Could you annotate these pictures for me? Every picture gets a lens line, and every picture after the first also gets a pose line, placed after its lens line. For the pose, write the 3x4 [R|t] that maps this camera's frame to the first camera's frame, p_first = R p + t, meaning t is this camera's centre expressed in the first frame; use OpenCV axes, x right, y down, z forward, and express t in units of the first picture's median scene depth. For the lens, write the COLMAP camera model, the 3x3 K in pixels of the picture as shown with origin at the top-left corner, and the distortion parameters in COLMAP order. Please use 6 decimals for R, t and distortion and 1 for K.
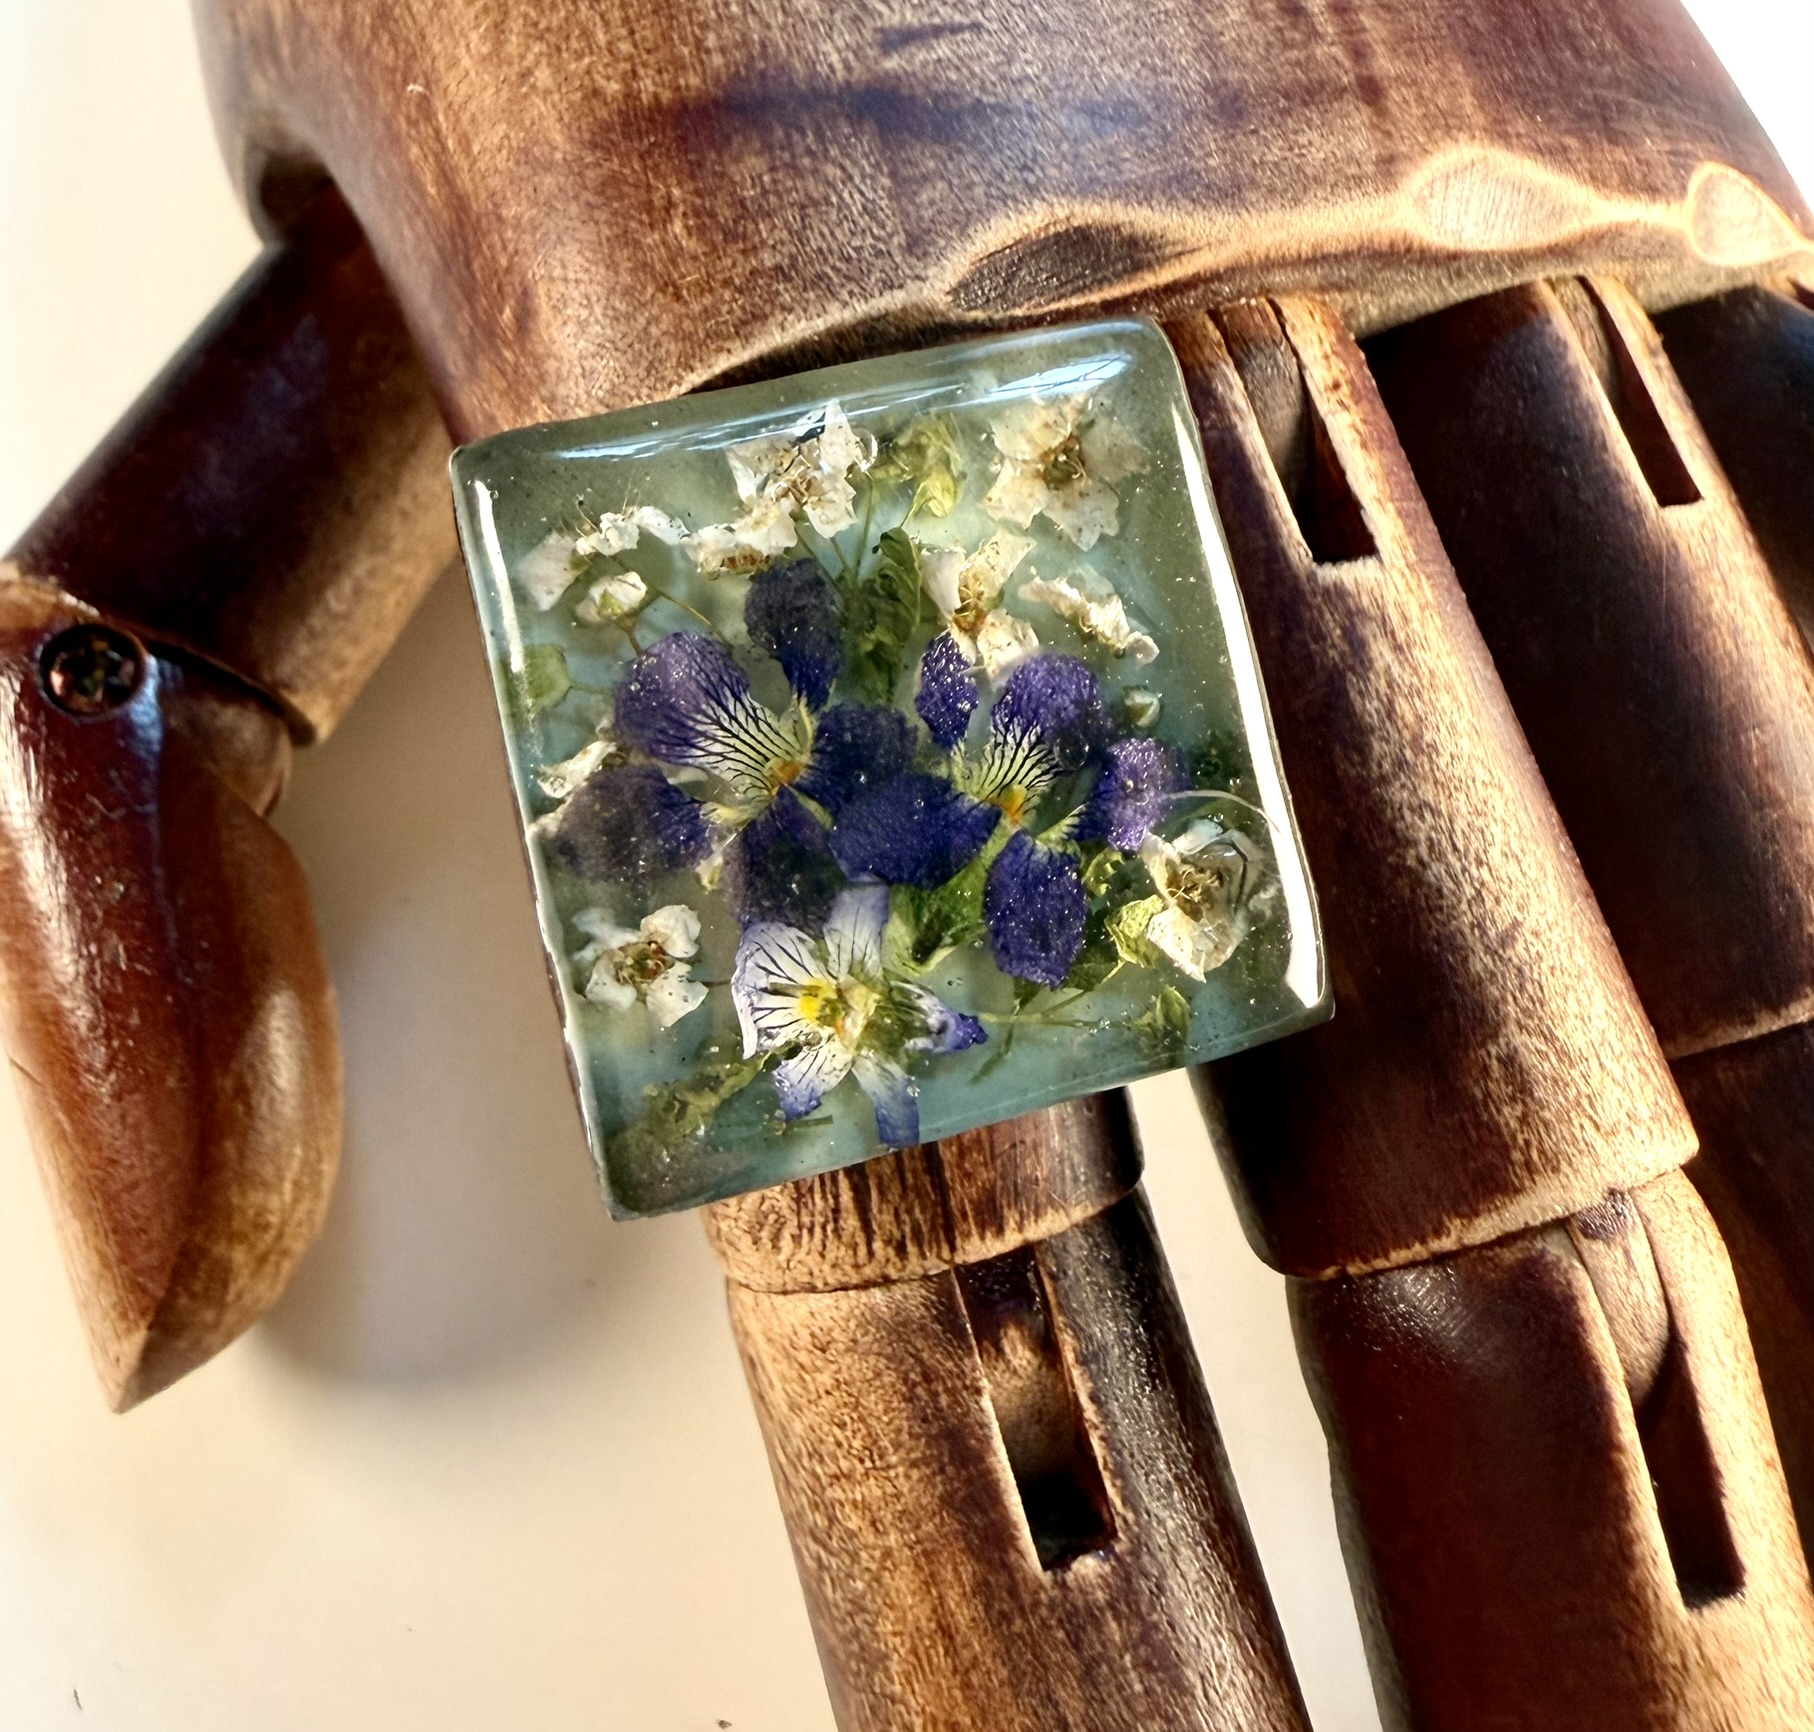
lens RADIAL K [[1890.5, 0, 839.8], [0, 1890.5, 560.8], [0, 0, 1]] dist [-0.001617, 0.000000]
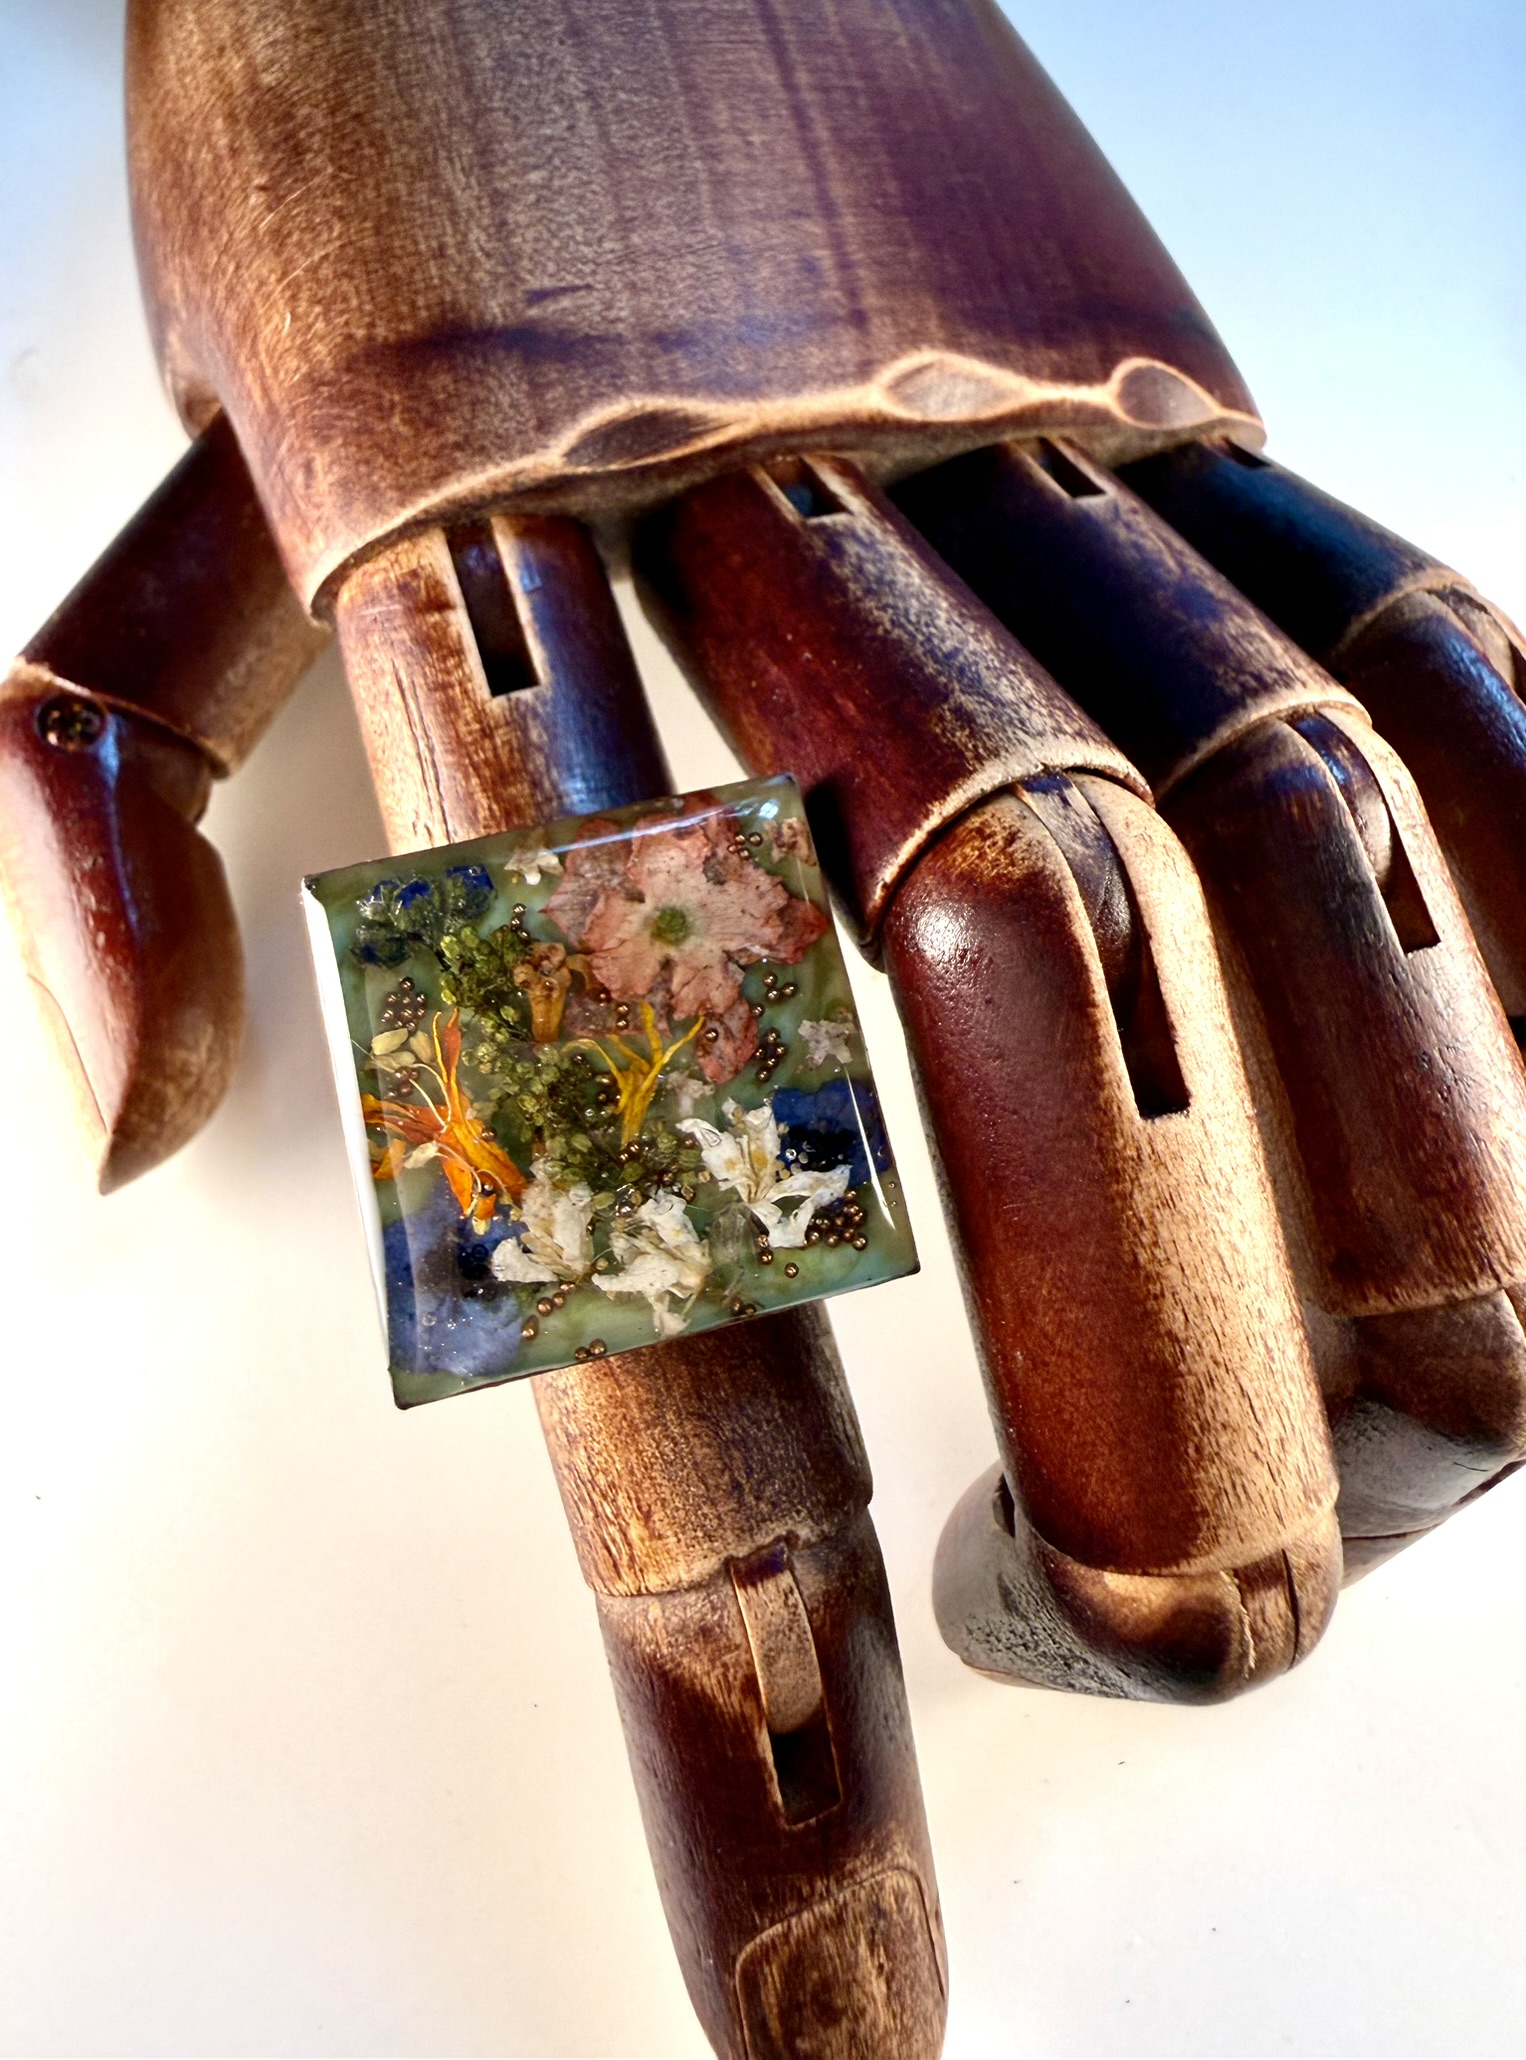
lens RADIAL K [[1575.2, 0, 741.0], [0, 1575.2, 748.2], [0, 0, 1]] dist [-0.022492, 0.021250]
pose [[0.999002, -0.021864, -0.038960, 0.243718], [0.022752, 0.999488, 0.022513, 0.076063], [0.038448, -0.023377, 0.998987, -0.317291]]
